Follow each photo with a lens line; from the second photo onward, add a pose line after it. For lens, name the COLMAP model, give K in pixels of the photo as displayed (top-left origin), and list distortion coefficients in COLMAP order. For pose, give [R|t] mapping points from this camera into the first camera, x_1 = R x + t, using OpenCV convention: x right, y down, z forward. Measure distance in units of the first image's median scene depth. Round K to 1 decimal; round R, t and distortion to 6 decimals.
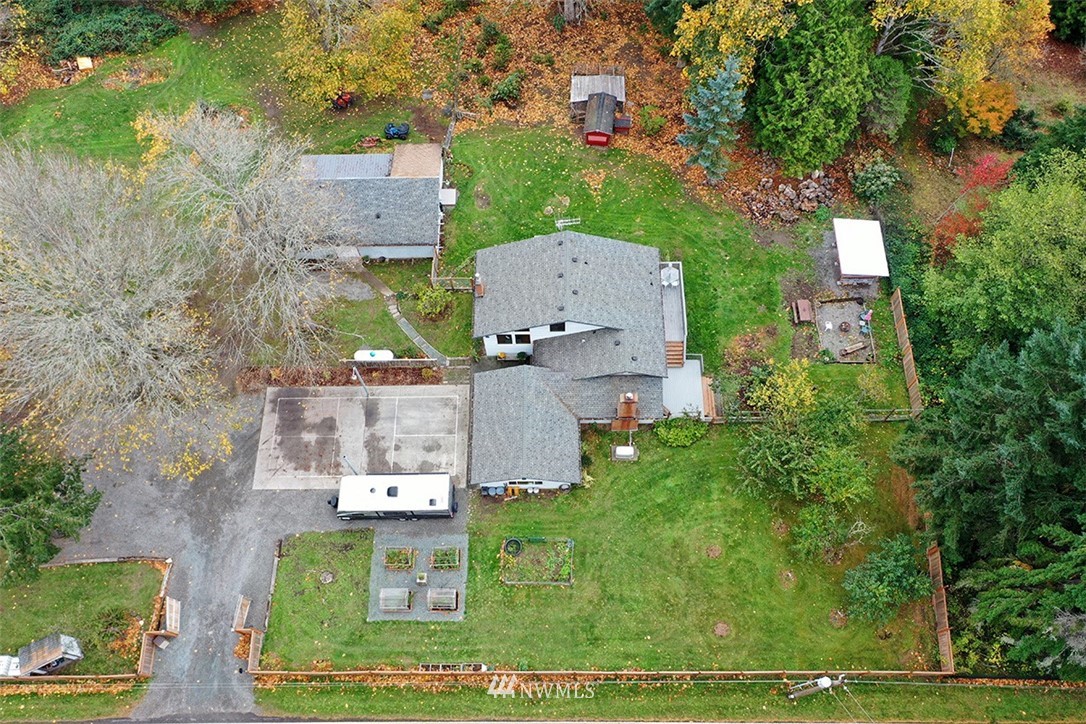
lens RADIAL K [[852.3, 0, 543.6], [0, 852.3, 361.7], [0, 0, 1]] dist [0.004895, -0.002508]
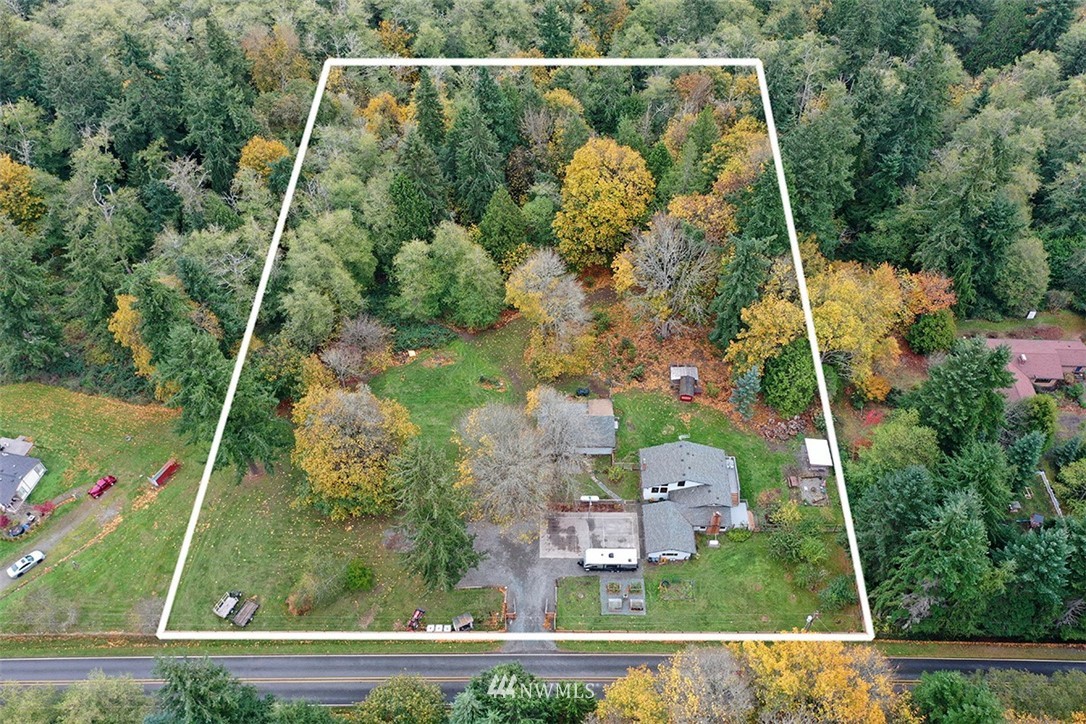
lens RADIAL K [[852.3, 0, 543.5], [0, 852.3, 362.6], [0, 0, 1]] dist [0.004895, -0.002508]
pose [[0.999802, 0.019613, 0.003375, -0.329148], [-0.017980, 0.962879, -0.269334, 0.239650], [-0.008532, 0.269220, 0.963041, -1.115939]]
